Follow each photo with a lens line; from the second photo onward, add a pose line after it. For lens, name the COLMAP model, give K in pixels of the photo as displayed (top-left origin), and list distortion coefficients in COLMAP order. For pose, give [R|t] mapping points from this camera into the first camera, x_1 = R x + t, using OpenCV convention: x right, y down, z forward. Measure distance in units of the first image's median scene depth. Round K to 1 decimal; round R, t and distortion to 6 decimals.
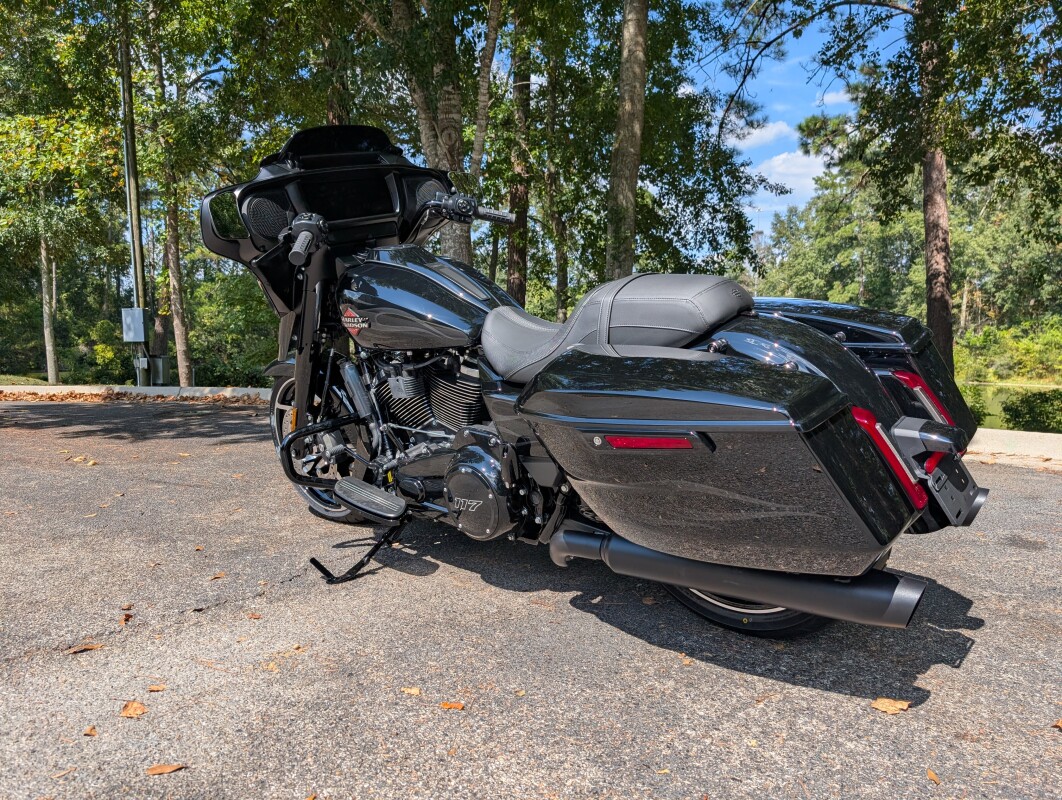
lens RADIAL K [[782.9, 0, 535.0], [0, 782.9, 400.1], [0, 0, 1]] dist [0.003236, -0.004654]
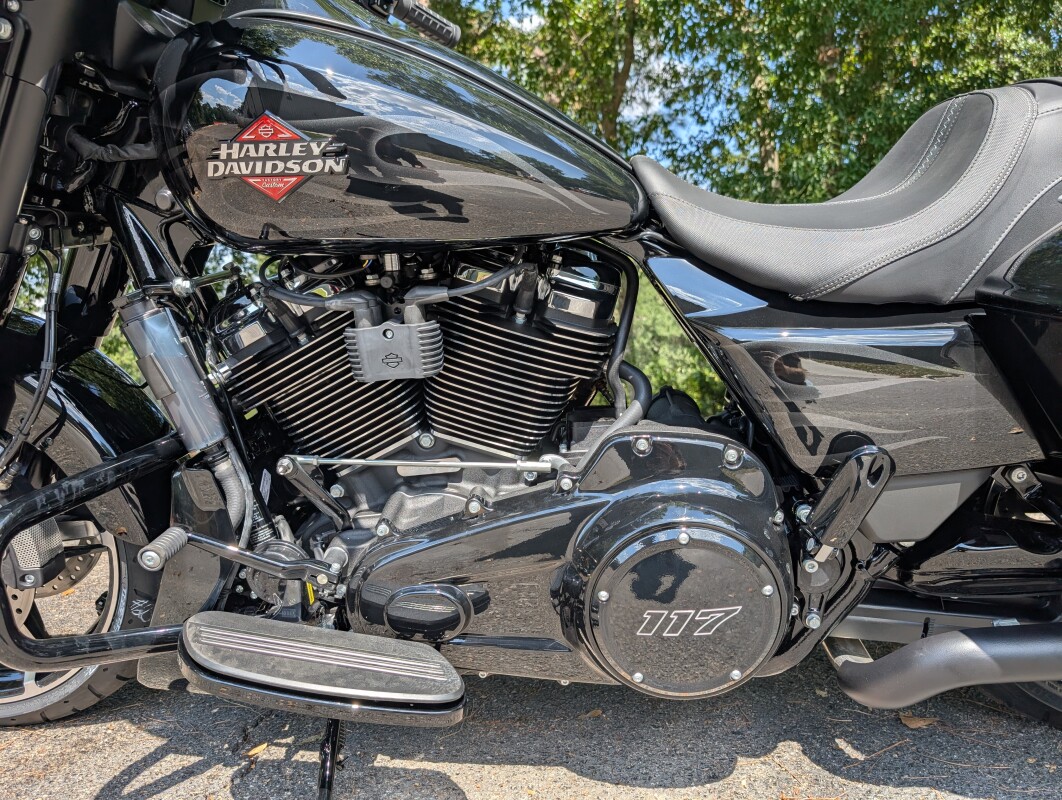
lens RADIAL K [[782.9, 0, 535.0], [0, 782.9, 400.1], [0, 0, 1]] dist [0.003236, -0.004654]
pose [[0.790381, -0.053249, 0.610297, -0.040495], [0.077721, 0.996881, -0.013676, 0.002068], [-0.607666, 0.058242, 0.792055, 0.075556]]
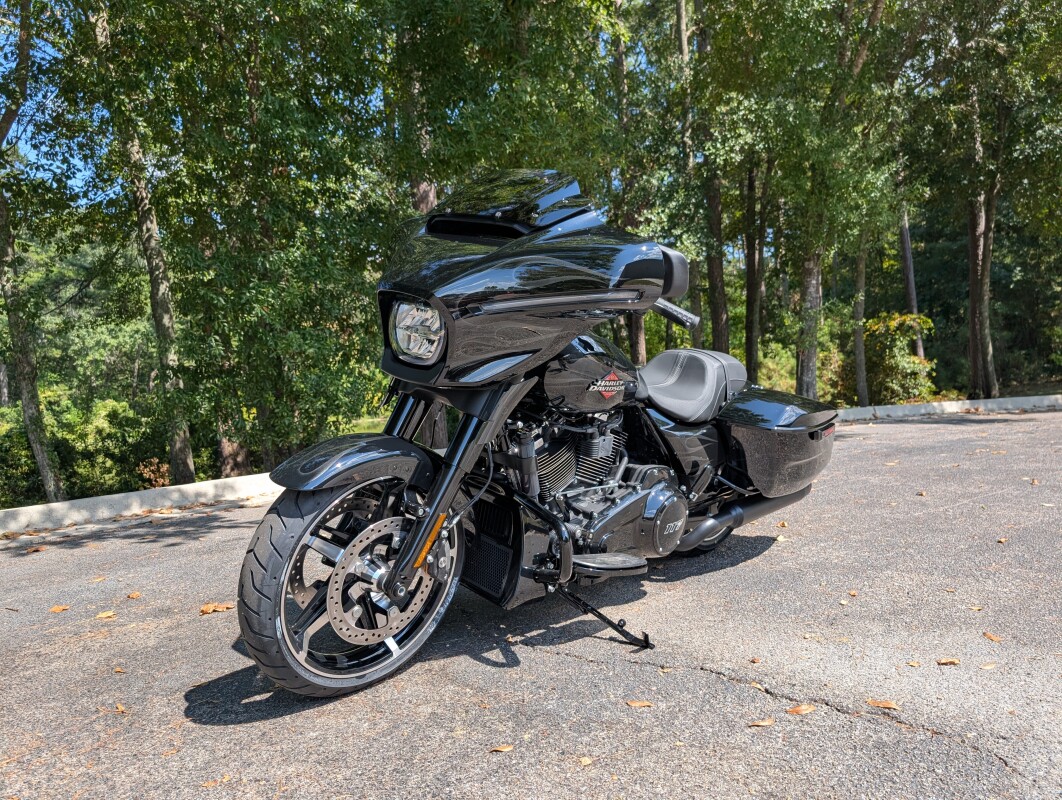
lens RADIAL K [[782.9, 0, 535.0], [0, 782.9, 400.1], [0, 0, 1]] dist [0.003236, -0.004654]
pose [[0.022579, -0.037009, 0.999060, -0.138005], [0.126051, 0.991445, 0.033878, -0.014208], [-0.991767, 0.125167, 0.027051, 0.121422]]
